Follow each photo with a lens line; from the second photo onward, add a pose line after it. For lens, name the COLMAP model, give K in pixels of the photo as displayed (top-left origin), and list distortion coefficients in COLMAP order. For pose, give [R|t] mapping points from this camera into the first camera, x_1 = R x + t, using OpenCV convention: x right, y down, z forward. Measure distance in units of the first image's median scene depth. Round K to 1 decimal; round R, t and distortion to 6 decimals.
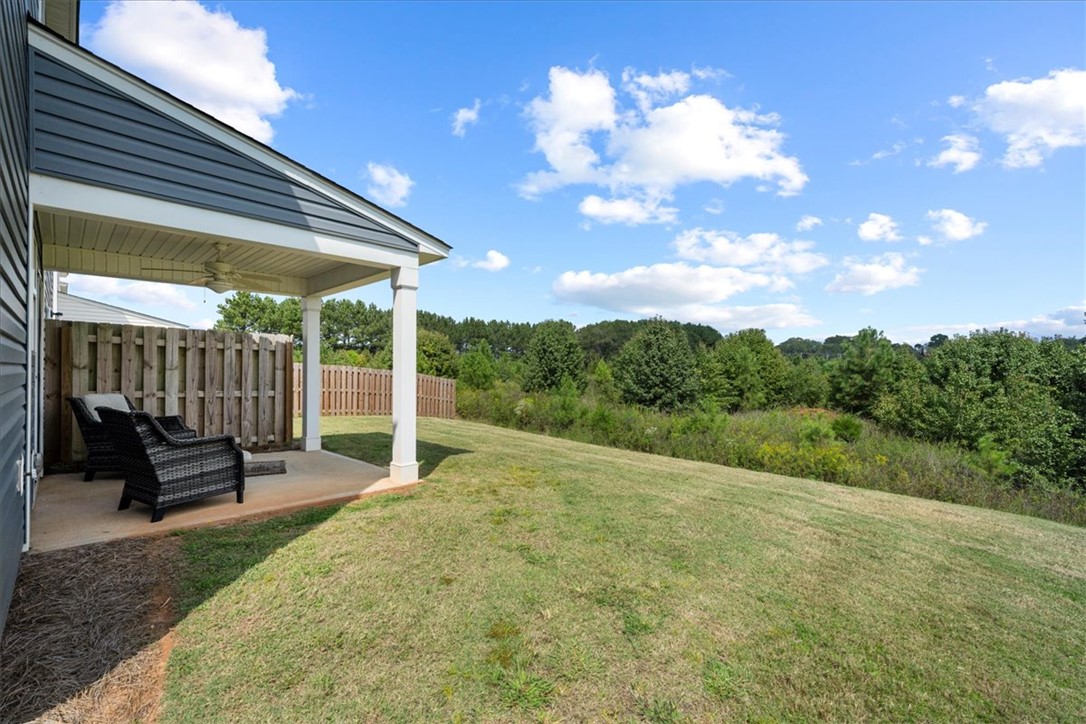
lens RADIAL K [[434.8, 0, 541.4], [0, 434.8, 363.5], [0, 0, 1]] dist [-0.002231, -0.000114]
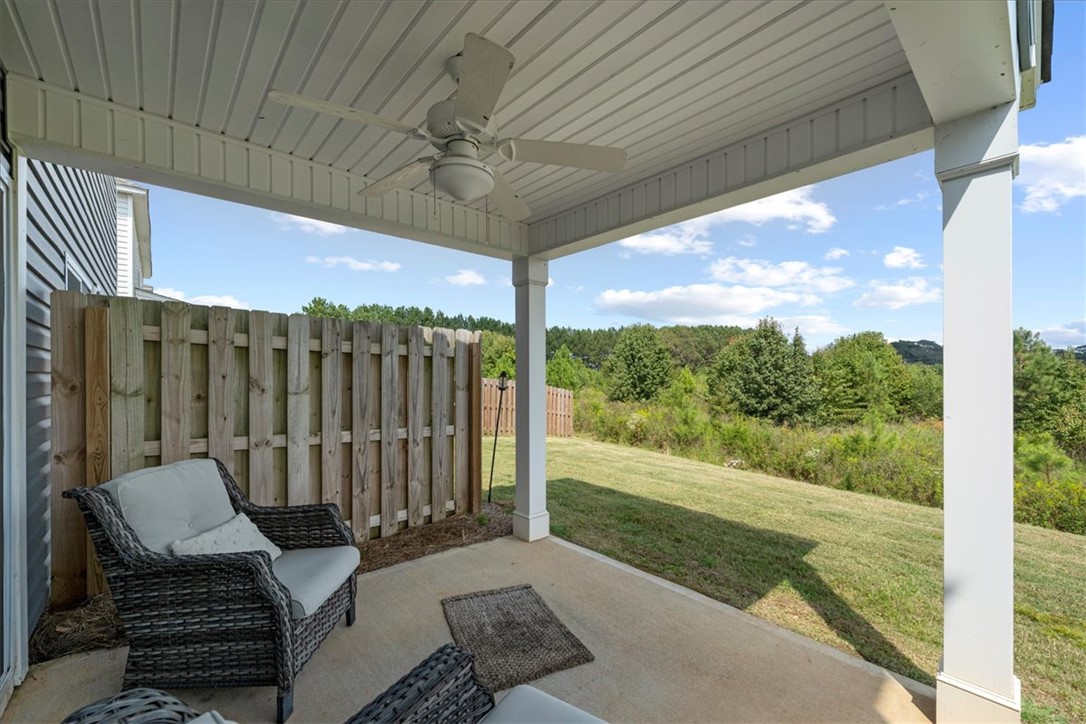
lens RADIAL K [[434.8, 0, 576.5], [0, 434.8, 372.5], [0, 0, 1]] dist [-0.002231, -0.000114]
pose [[0.998012, -0.000463, -0.063028, -0.423483], [0.000876, 0.999978, 0.006512, -0.013022], [0.063023, -0.006554, 0.997991, 0.435205]]
